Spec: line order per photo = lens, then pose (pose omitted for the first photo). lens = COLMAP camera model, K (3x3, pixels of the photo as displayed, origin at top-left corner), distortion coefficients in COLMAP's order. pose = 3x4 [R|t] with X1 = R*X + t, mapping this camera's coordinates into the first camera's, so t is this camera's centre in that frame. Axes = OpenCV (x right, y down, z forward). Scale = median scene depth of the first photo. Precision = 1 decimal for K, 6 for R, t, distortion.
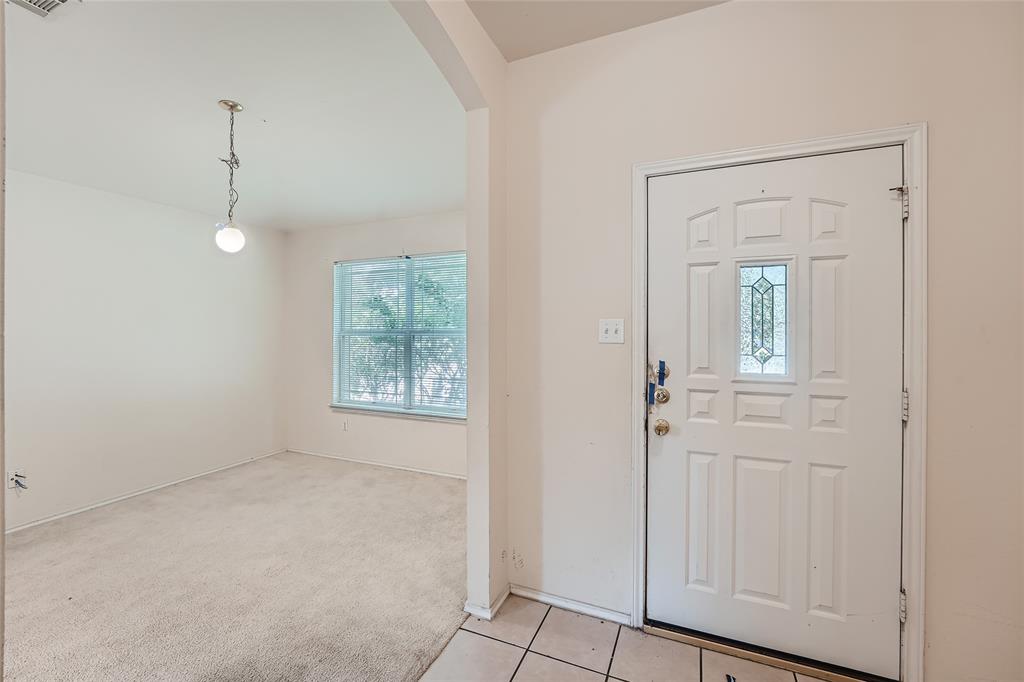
lens RADIAL K [[422.1, 0, 513.2], [0, 422.1, 341.6], [0, 0, 1]] dist [-0.025146, 0.003881]
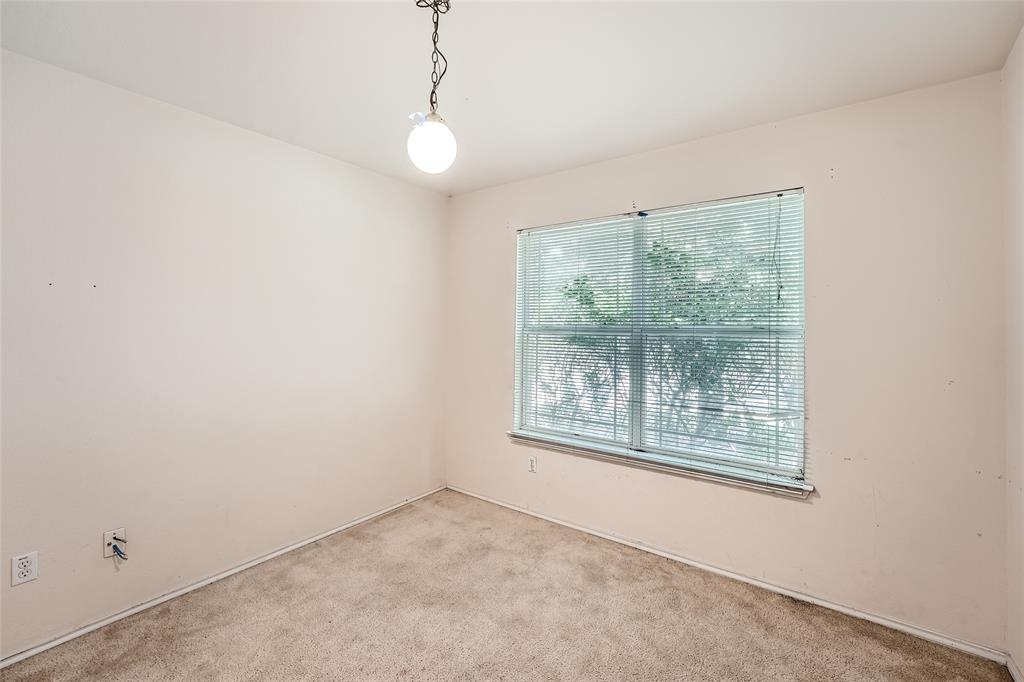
lens RADIAL K [[422.1, 0, 510.6], [0, 422.1, 333.2], [0, 0, 1]] dist [-0.025146, 0.003881]
pose [[0.973684, 0.011005, -0.227638, -0.317253], [-0.013992, 0.999836, -0.011514, -0.009363], [0.227473, 0.014396, 0.973678, 0.357820]]
